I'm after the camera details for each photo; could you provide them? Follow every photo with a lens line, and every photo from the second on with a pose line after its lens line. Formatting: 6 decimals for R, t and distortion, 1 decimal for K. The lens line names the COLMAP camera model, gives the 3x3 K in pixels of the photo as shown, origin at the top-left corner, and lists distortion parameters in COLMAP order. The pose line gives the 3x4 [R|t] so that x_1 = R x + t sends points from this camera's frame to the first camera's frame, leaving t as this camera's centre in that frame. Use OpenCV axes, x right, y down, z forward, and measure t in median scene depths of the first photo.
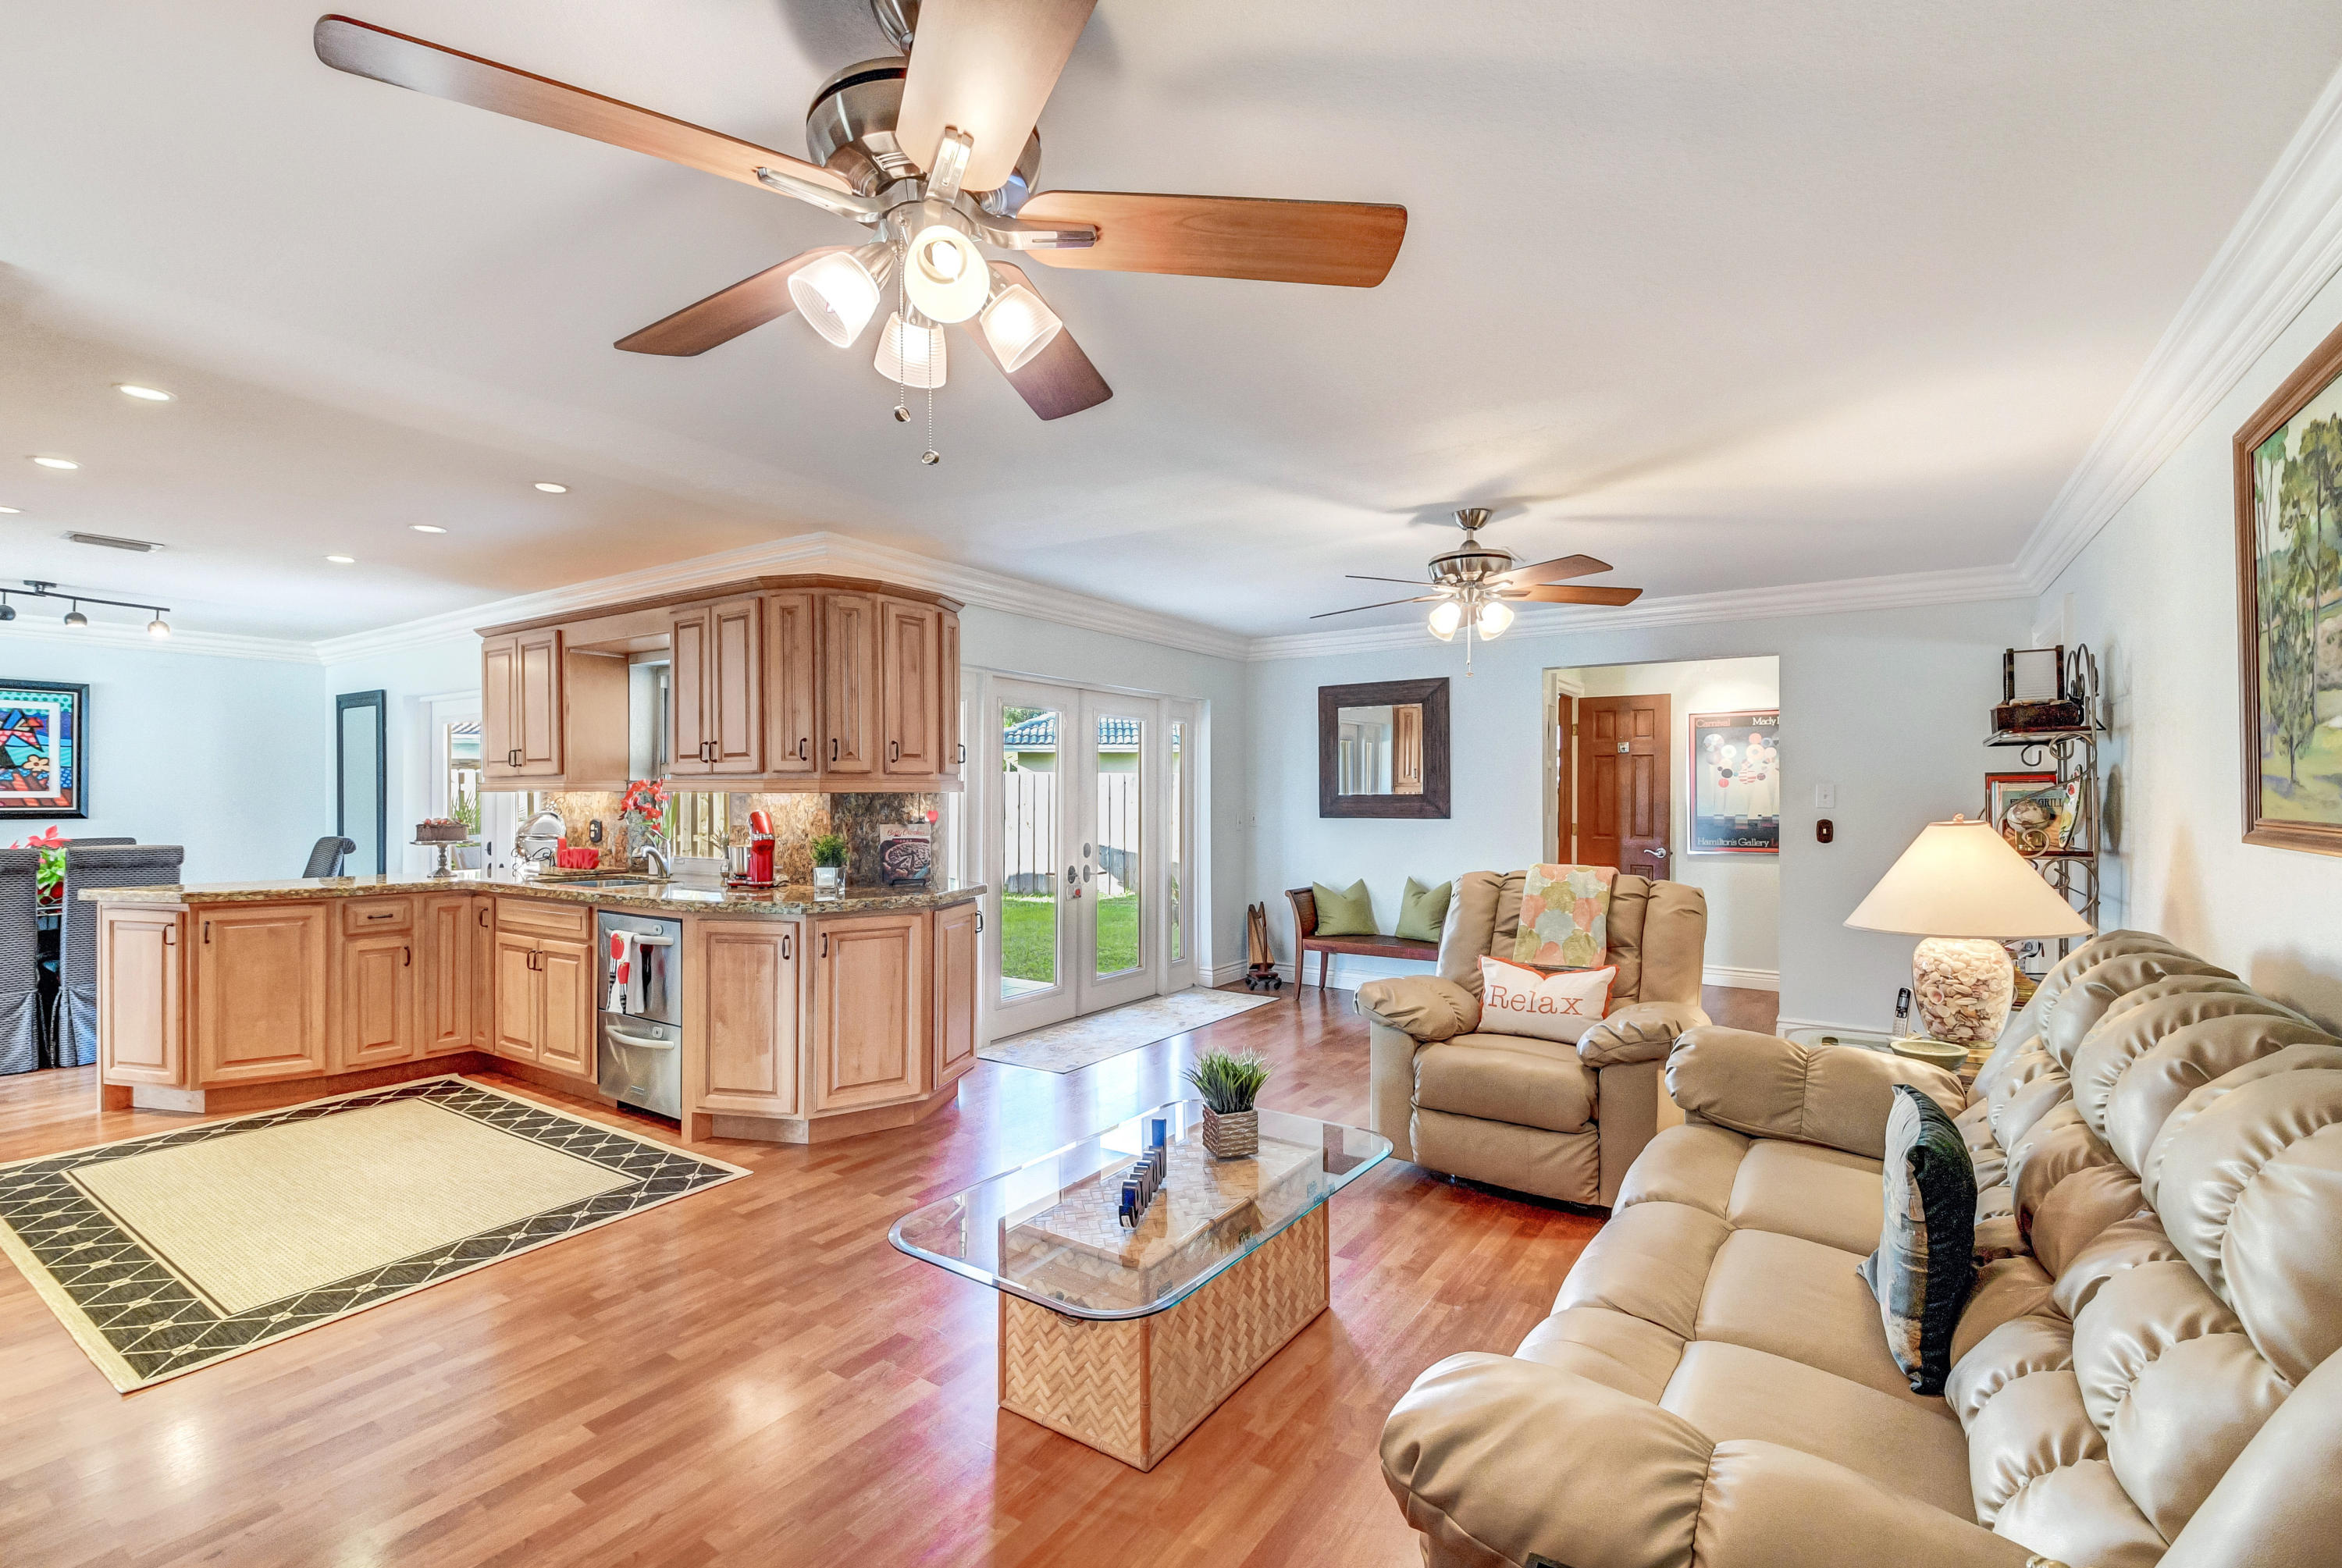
lens RADIAL K [[1008.8, 0, 1157.7], [0, 1008.8, 795.9], [0, 0, 1]] dist [0.021280, -0.020627]
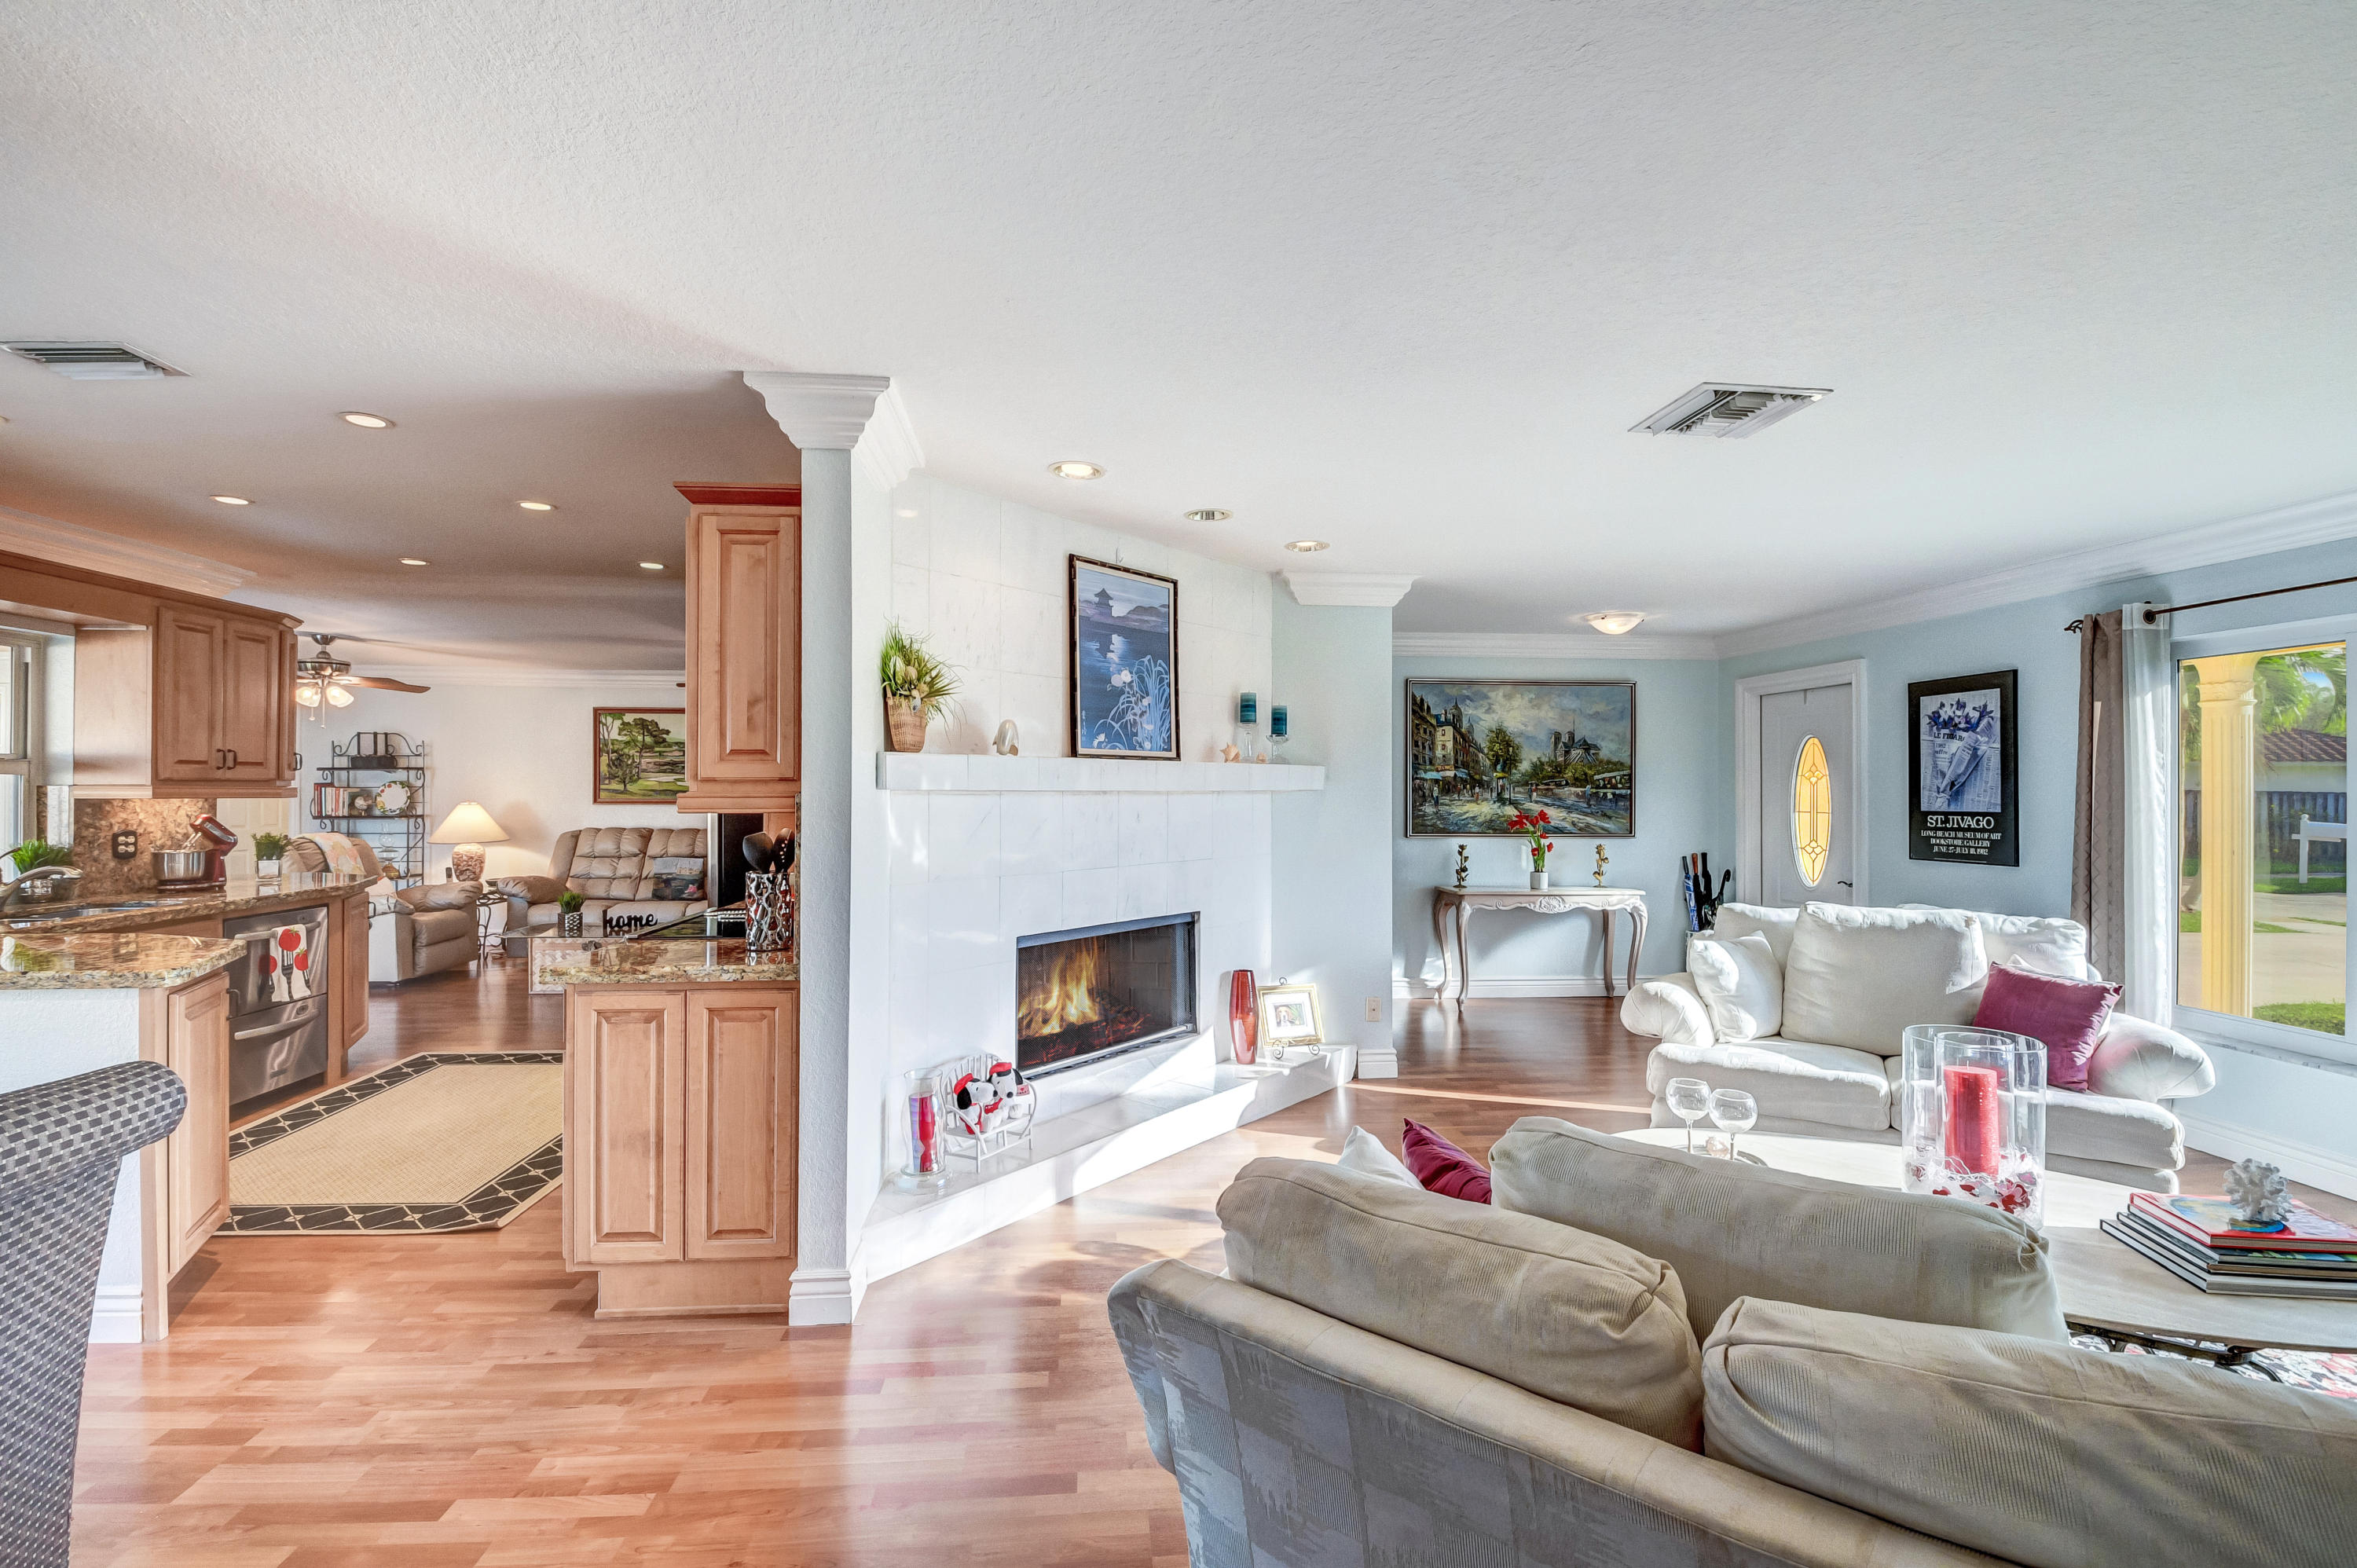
lens RADIAL K [[1058.4, 0, 1196.9], [0, 1058.4, 778.6], [0, 0, 1]] dist [0.000261, -0.016793]
pose [[-0.638526, 0.004996, 0.769584, -1.762456], [0.000908, 0.999983, -0.005738, -0.015334], [-0.769600, -0.002965, -0.638520, 0.844111]]
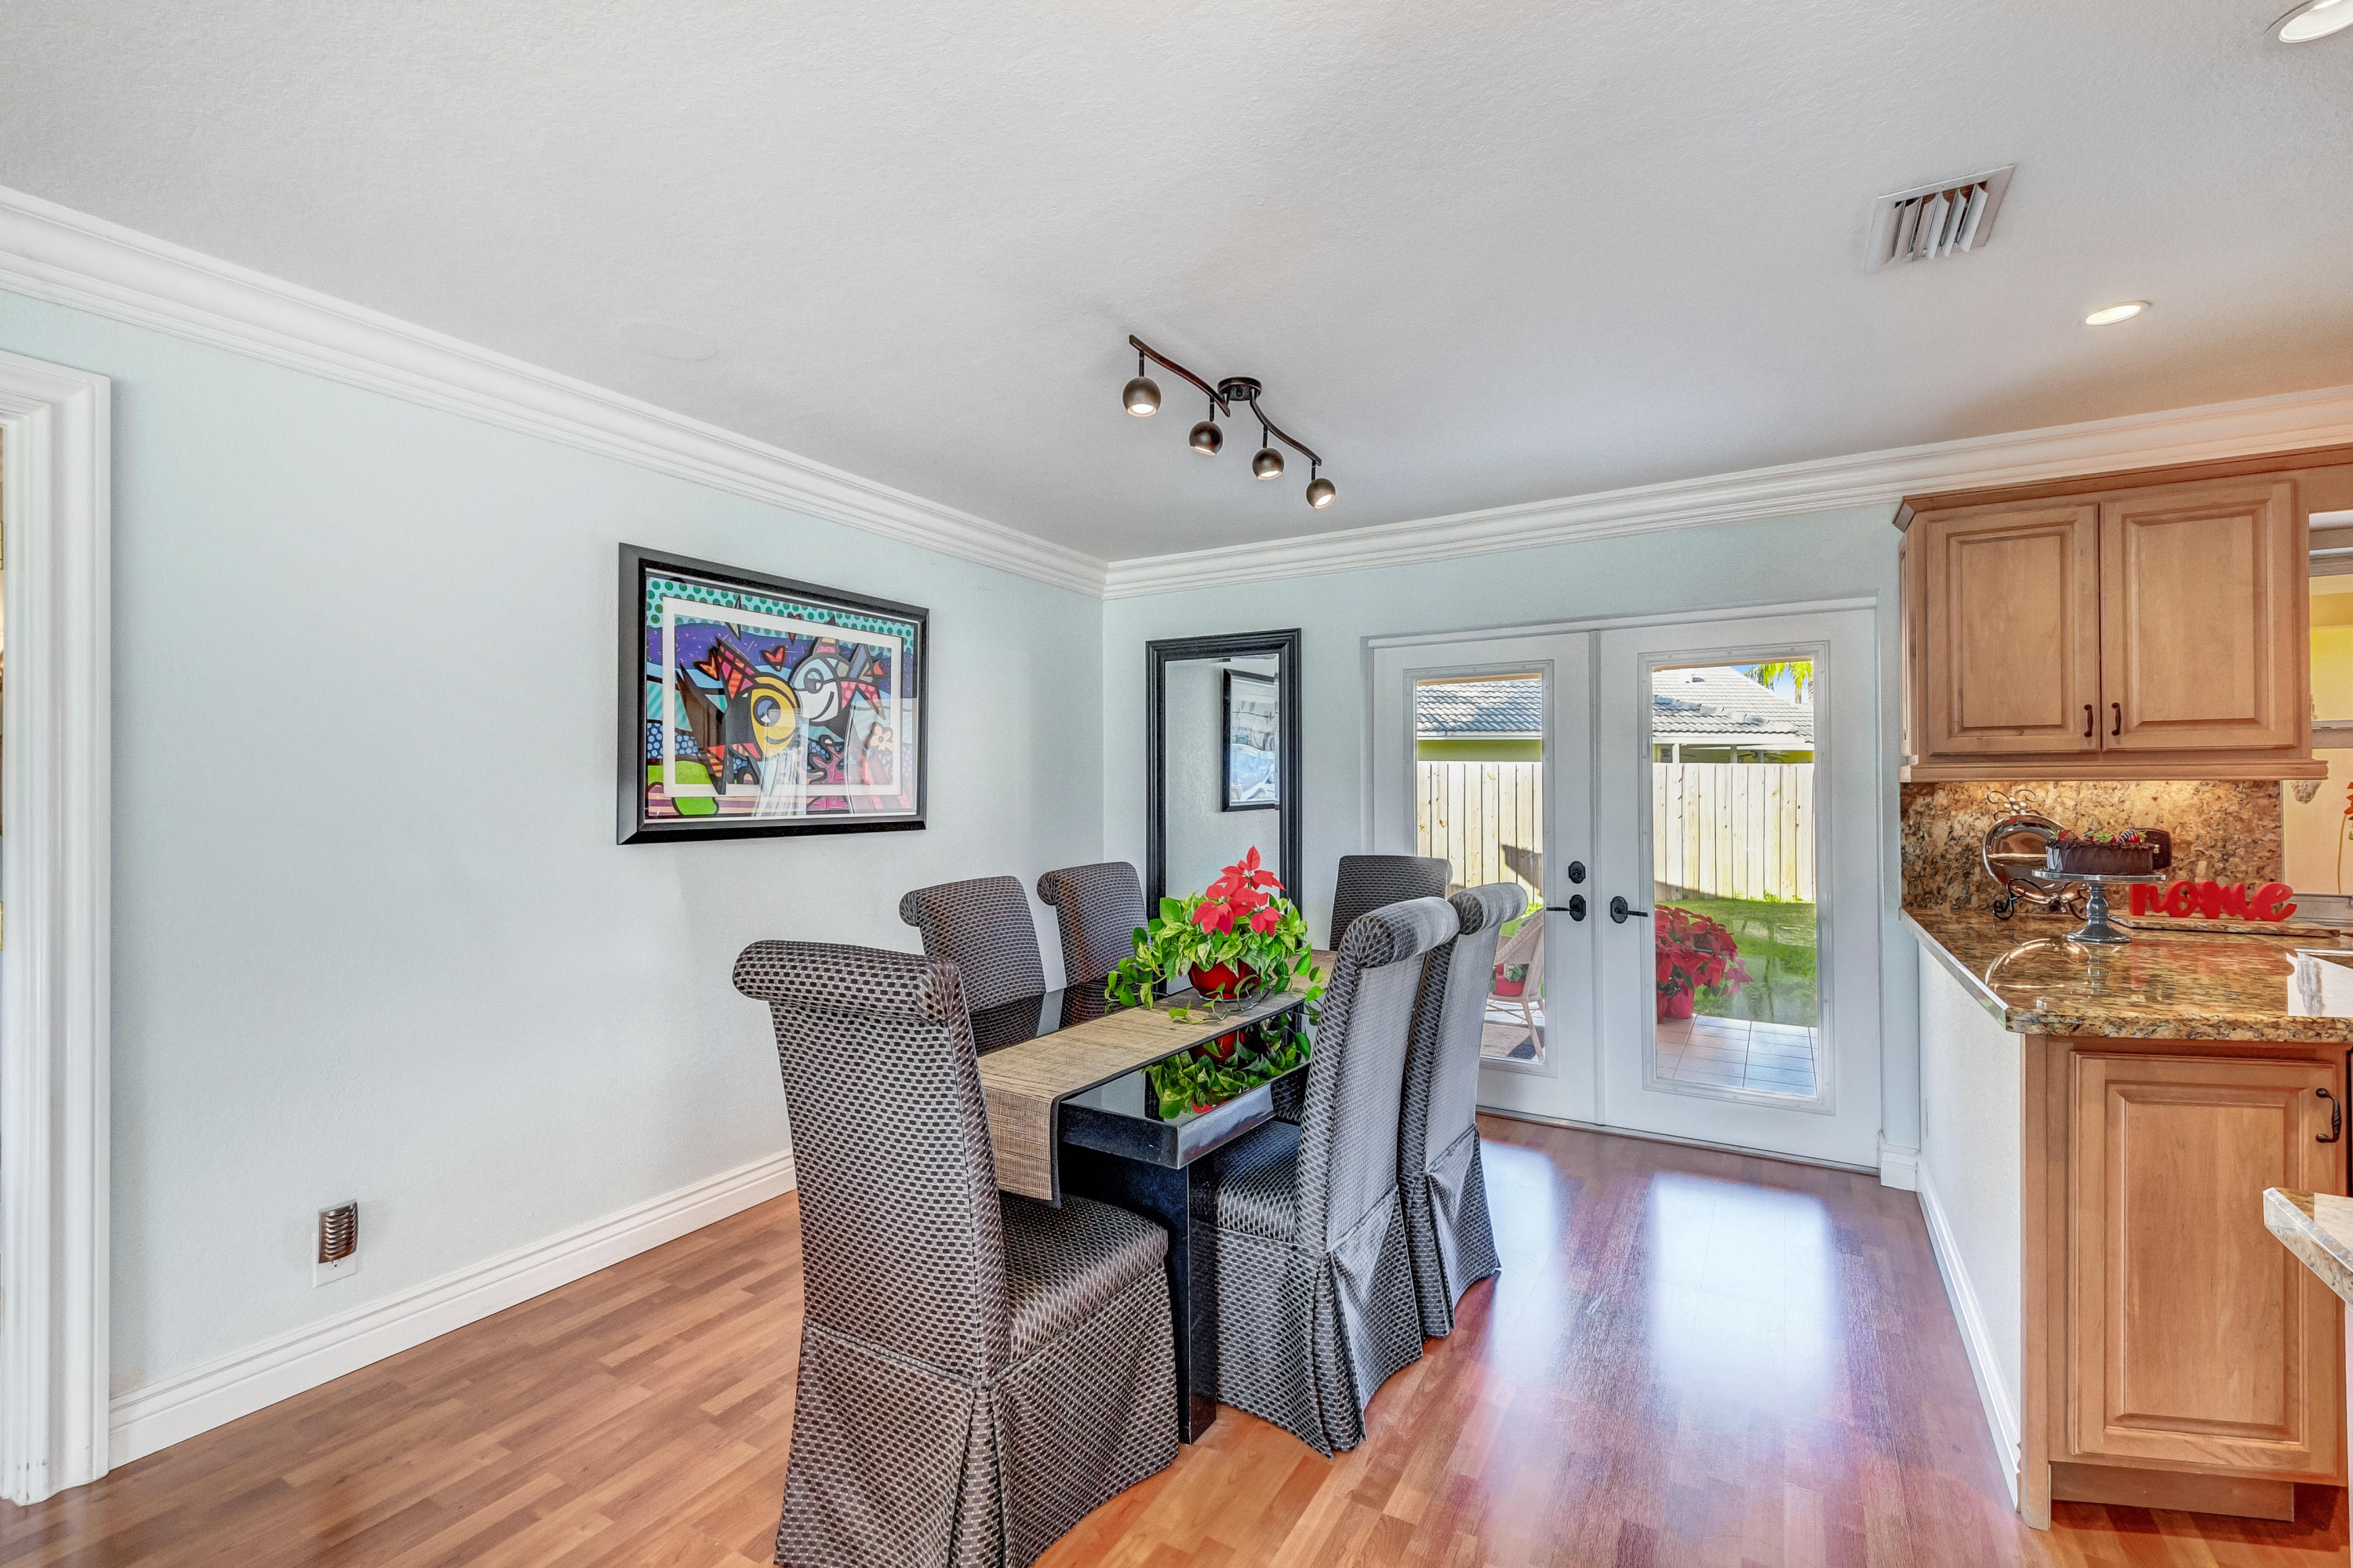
lens RADIAL K [[1004.2, 0, 1185.1], [0, 1004.2, 781.0], [0, 0, 1]] dist [0.018720, -0.010618]
pose [[0.998285, -0.002819, 0.058467, -1.315364], [0.003438, 0.999939, -0.010492, 0.000079], [-0.058434, 0.010675, 0.998234, 0.537295]]
